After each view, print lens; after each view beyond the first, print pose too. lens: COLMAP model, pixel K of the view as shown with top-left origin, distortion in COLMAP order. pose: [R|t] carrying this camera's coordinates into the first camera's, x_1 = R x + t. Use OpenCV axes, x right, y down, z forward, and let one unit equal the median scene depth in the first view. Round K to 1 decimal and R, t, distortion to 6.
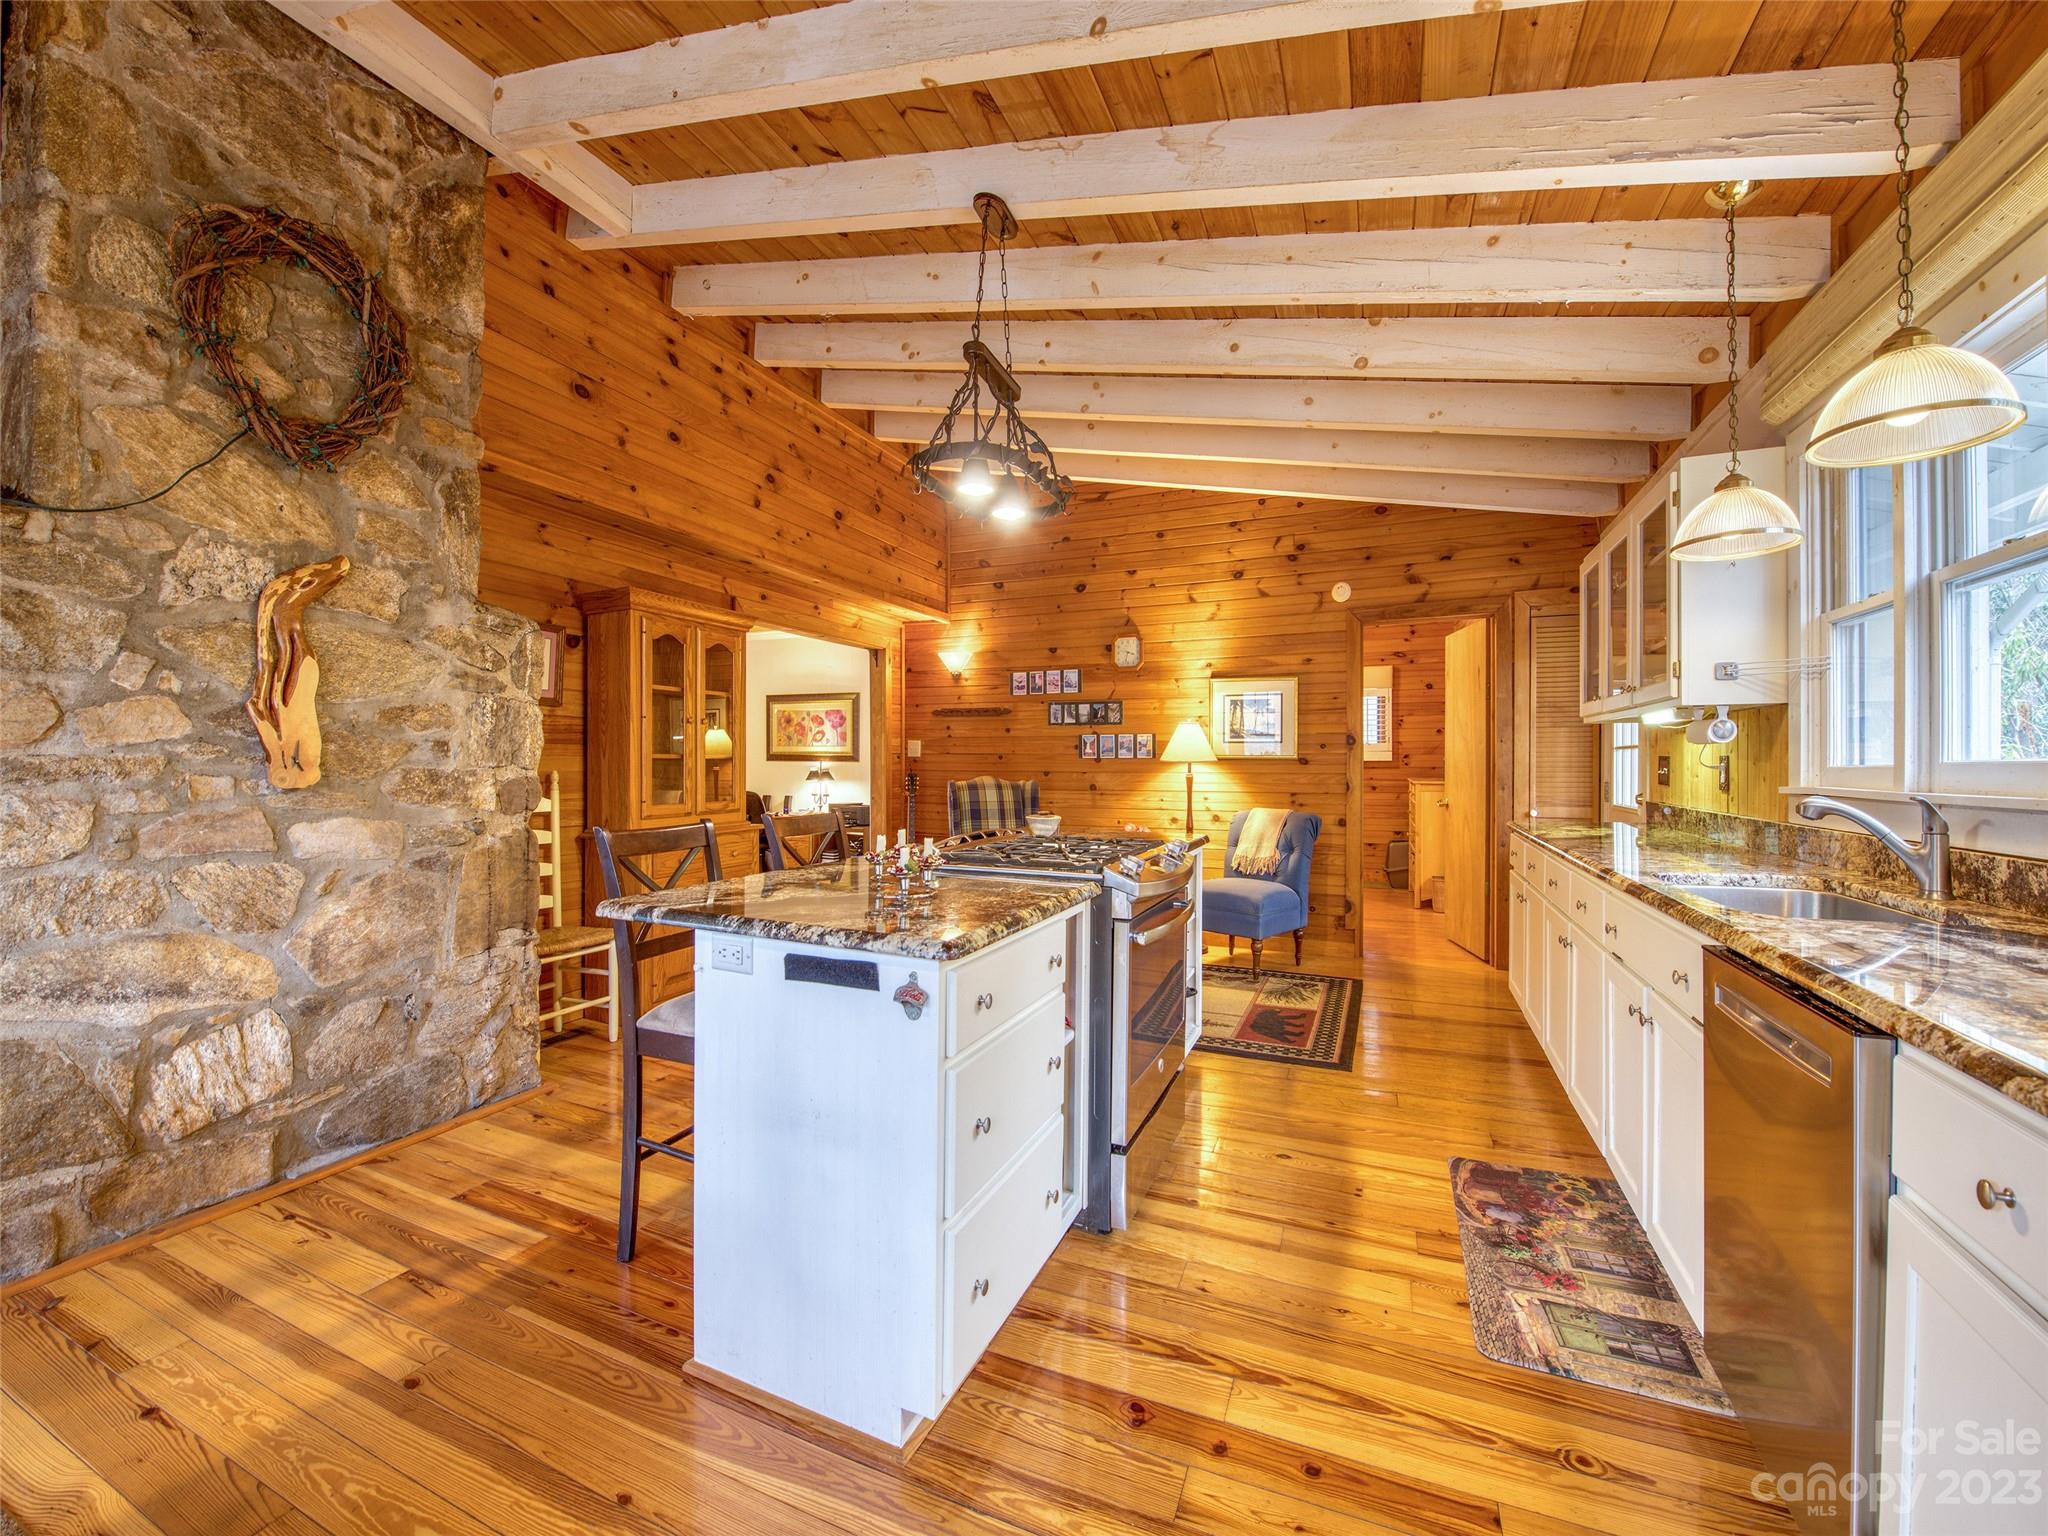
lens RADIAL K [[812.4, 0, 1024.0], [0, 812.4, 768.0], [0, 0, 1]] dist [-0.018599, -0.000802]
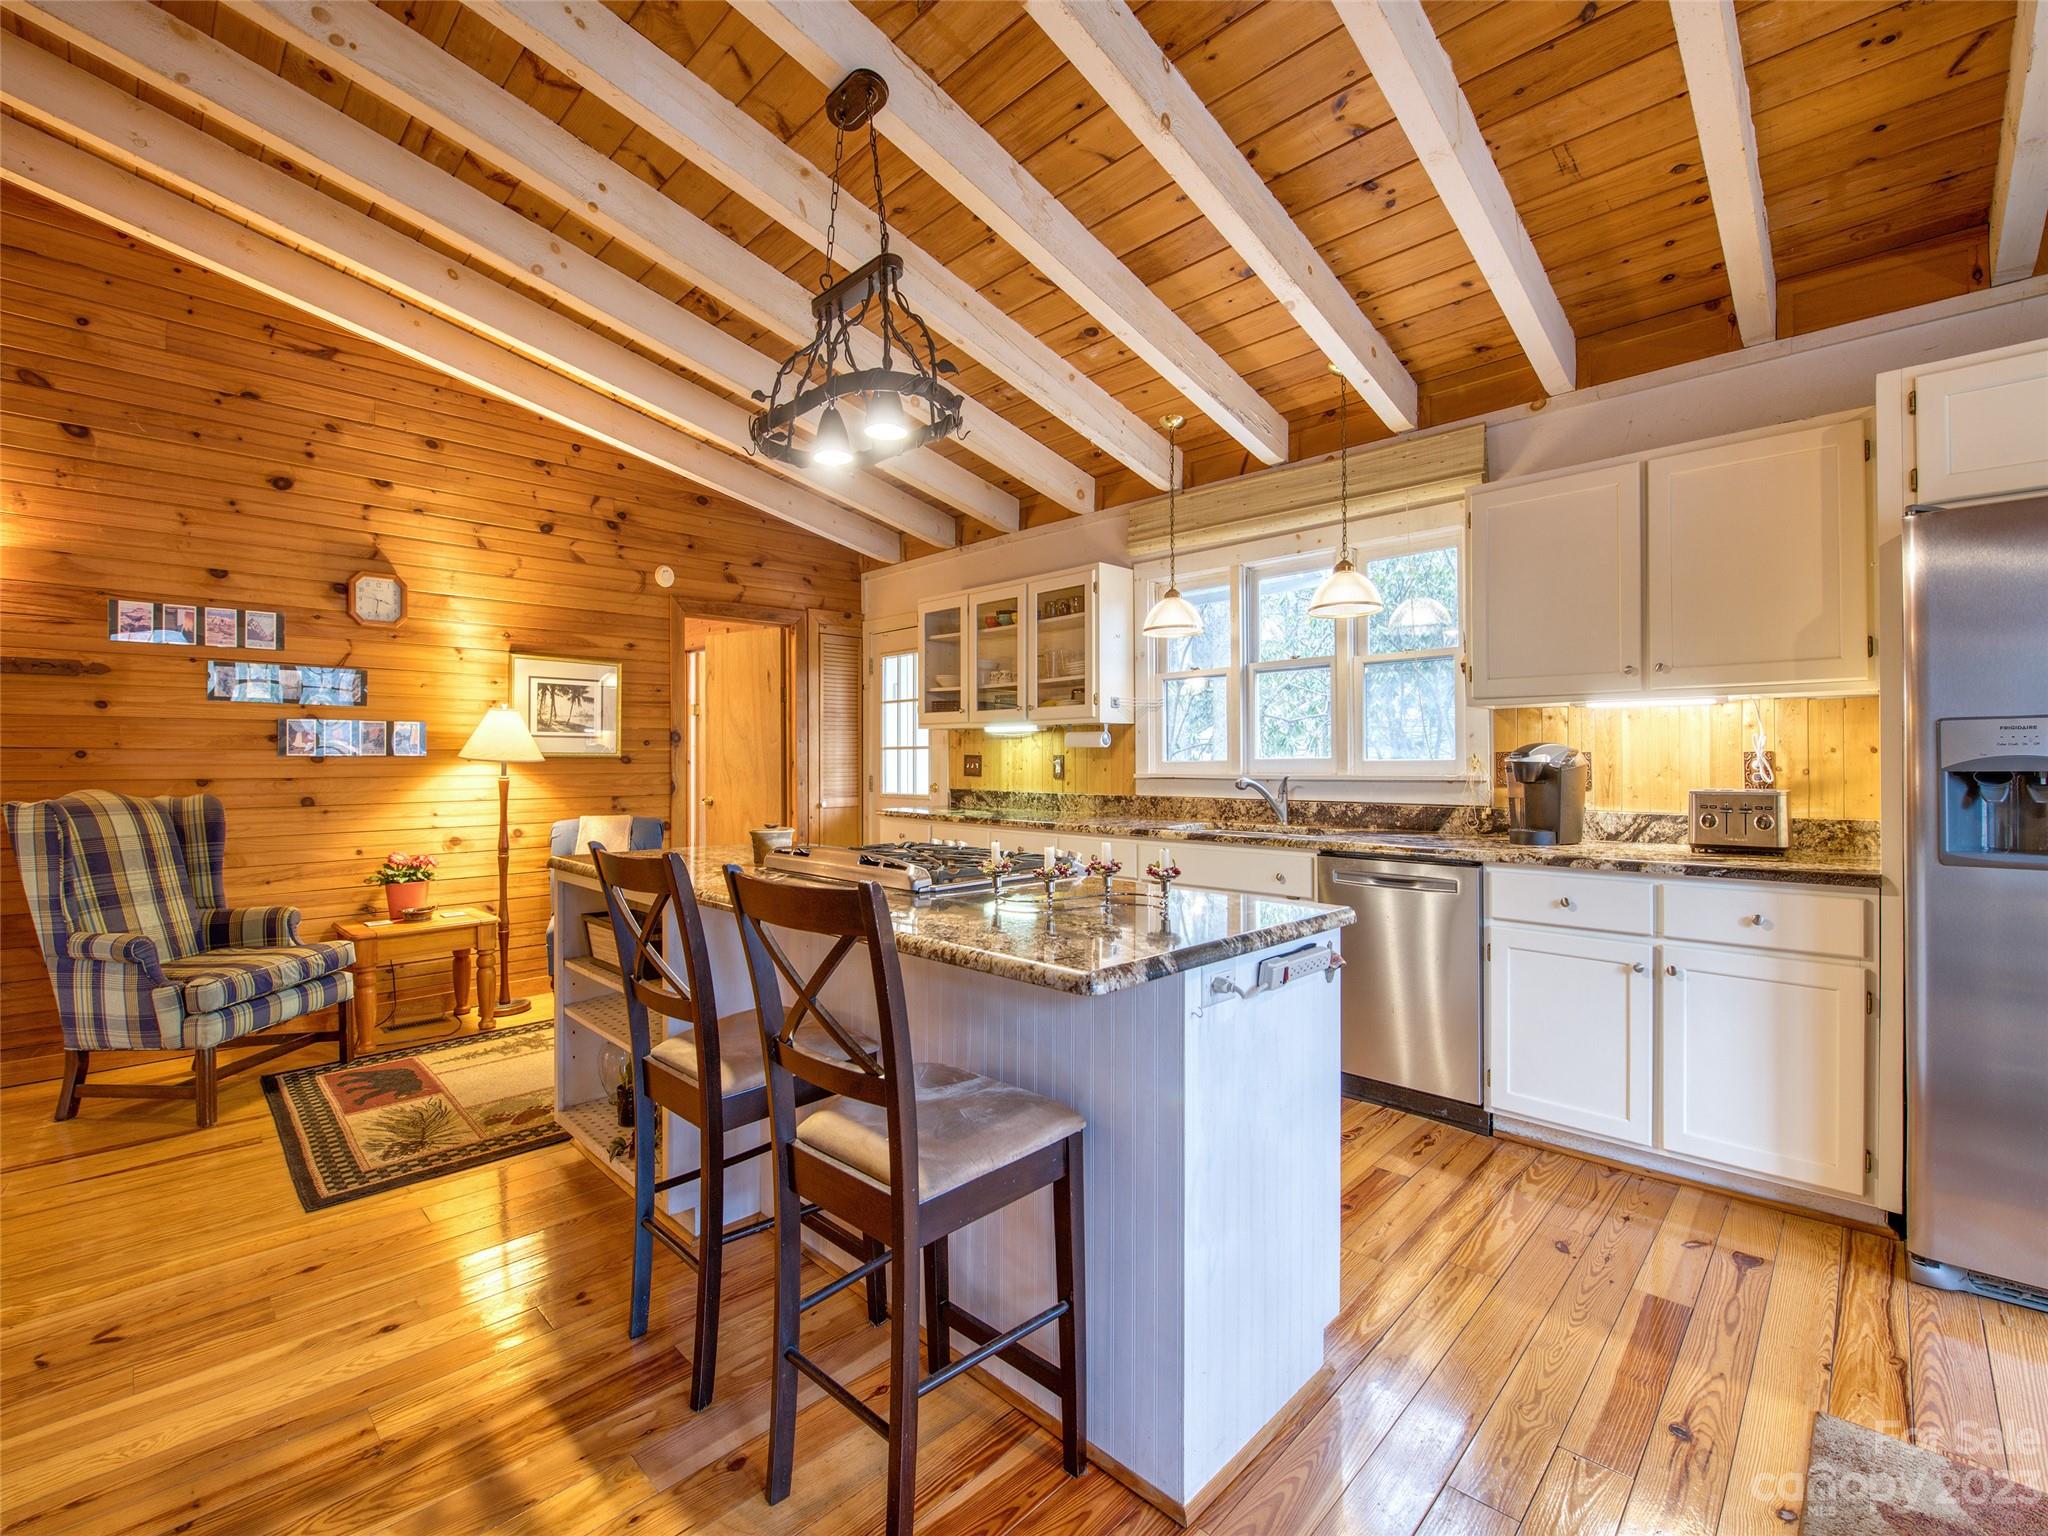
lens RADIAL K [[883.6, 0, 1026.2], [0, 883.6, 759.9], [0, 0, 1]] dist [-0.017962, -0.000835]
pose [[0.349870, -0.004009, 0.936790, -0.575832], [0.010147, 0.999948, 0.000490, -0.005898], [-0.936743, 0.009334, 0.349892, 0.374948]]
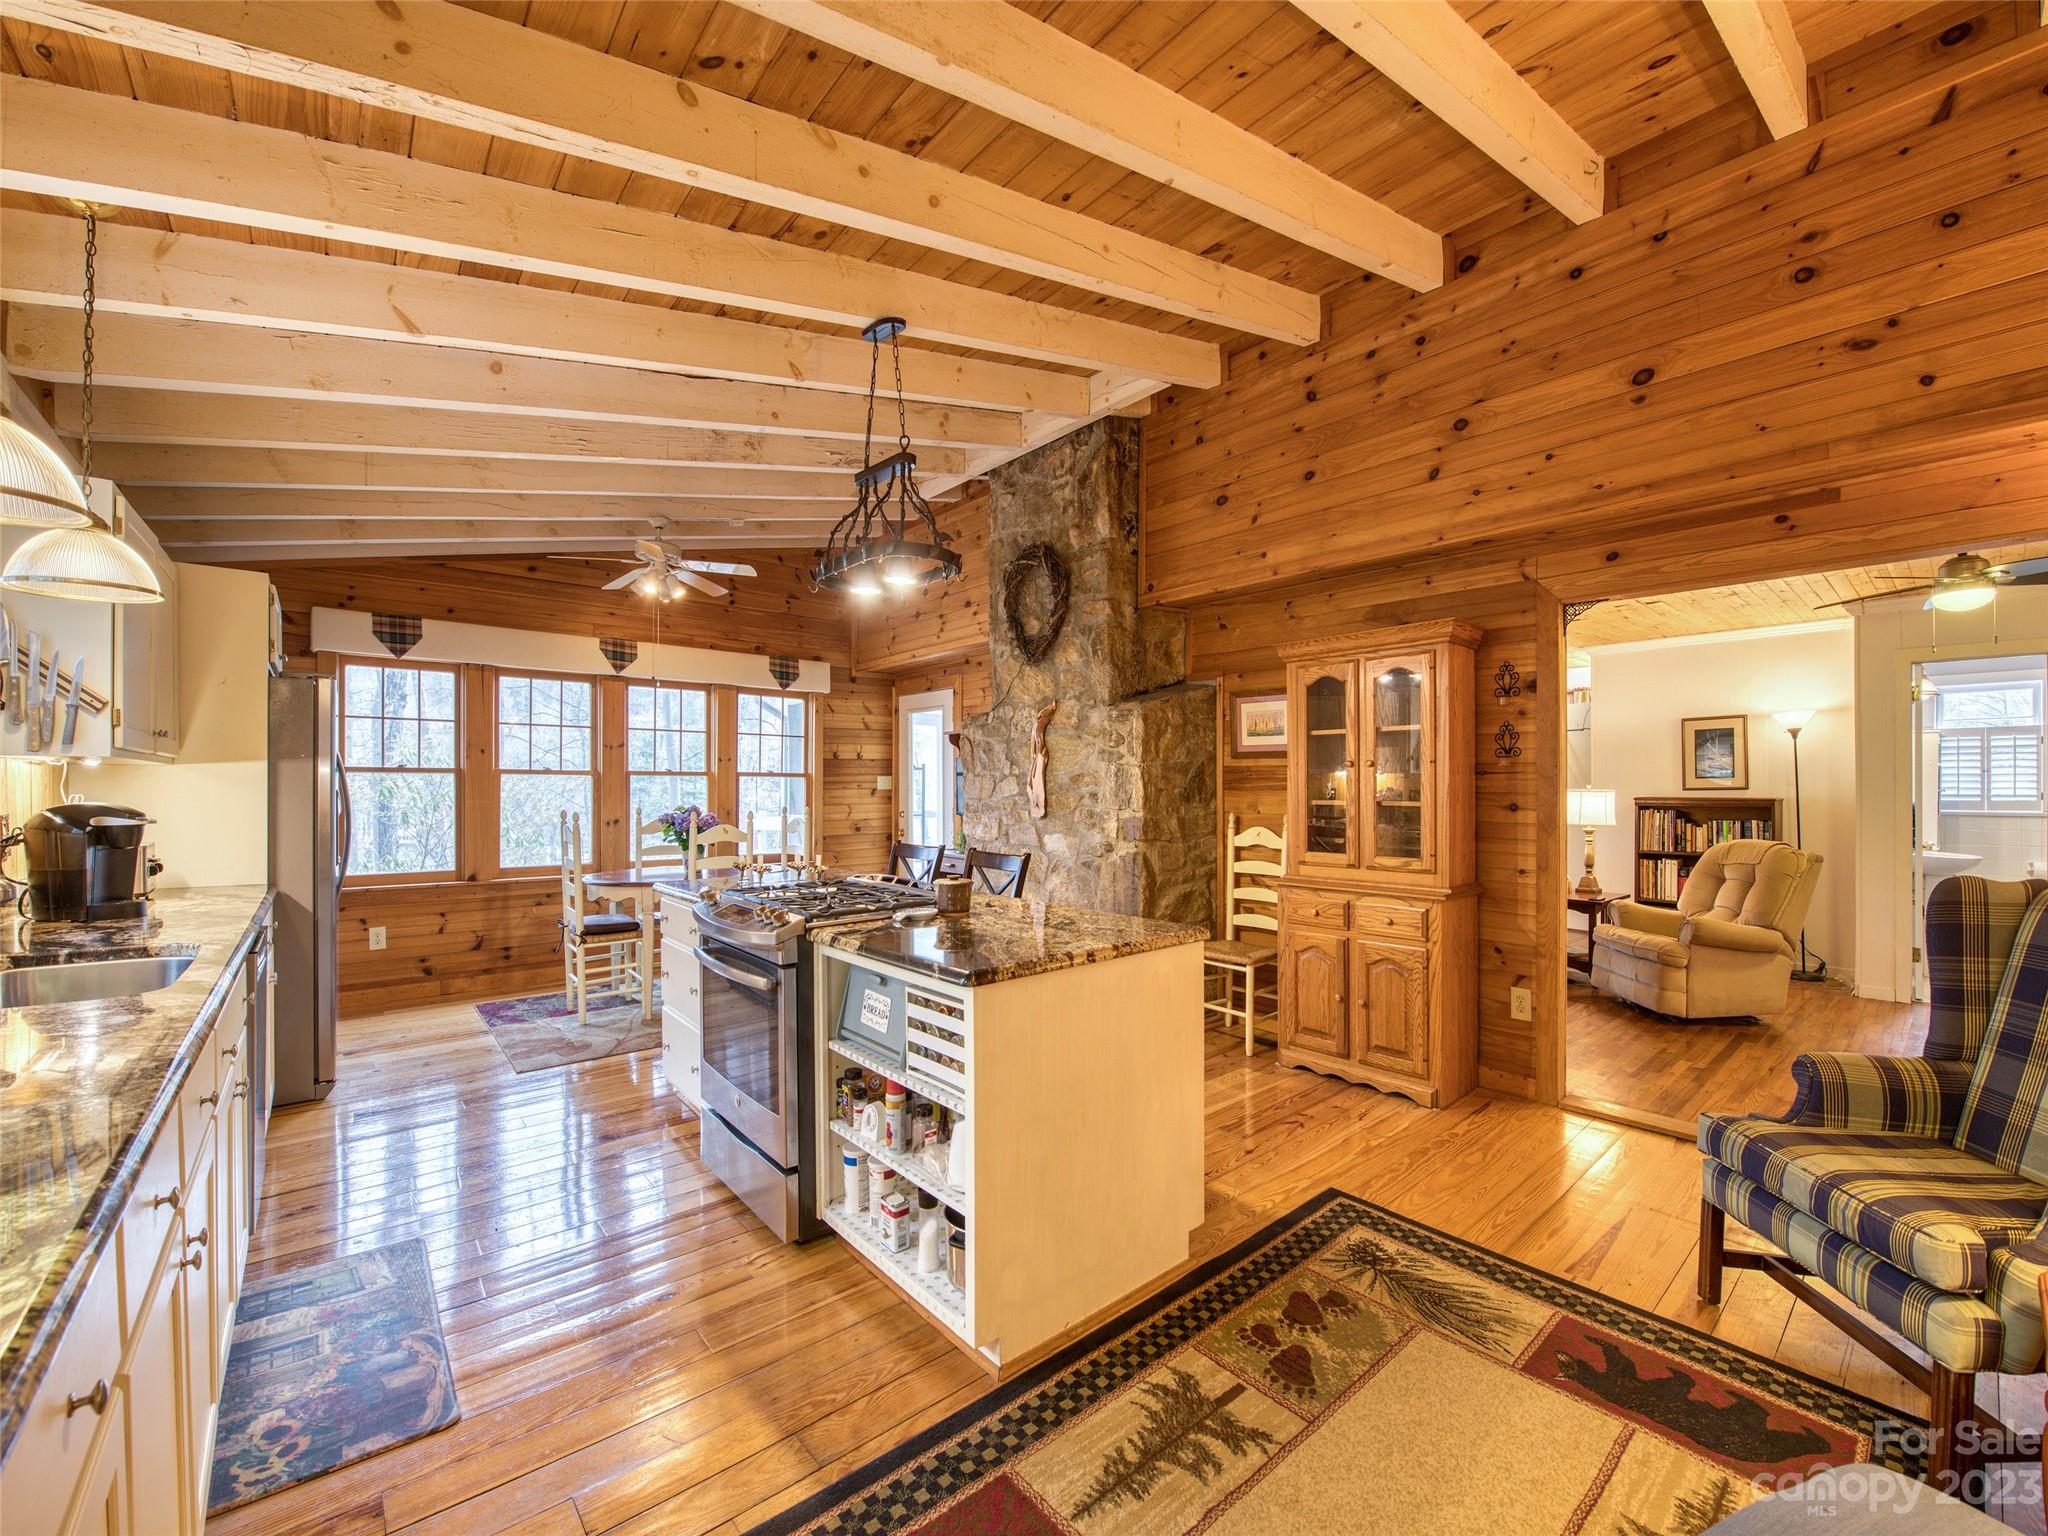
lens RADIAL K [[823.6, 0, 1031.2], [0, 823.6, 790.7], [0, 0, 1]] dist [-0.020909, -0.000233]
pose [[-0.432788, 0.002554, -0.901492, 0.641407], [-0.005448, 0.999970, 0.005449, -0.034553], [0.901479, 0.007270, -0.432761, 1.192935]]
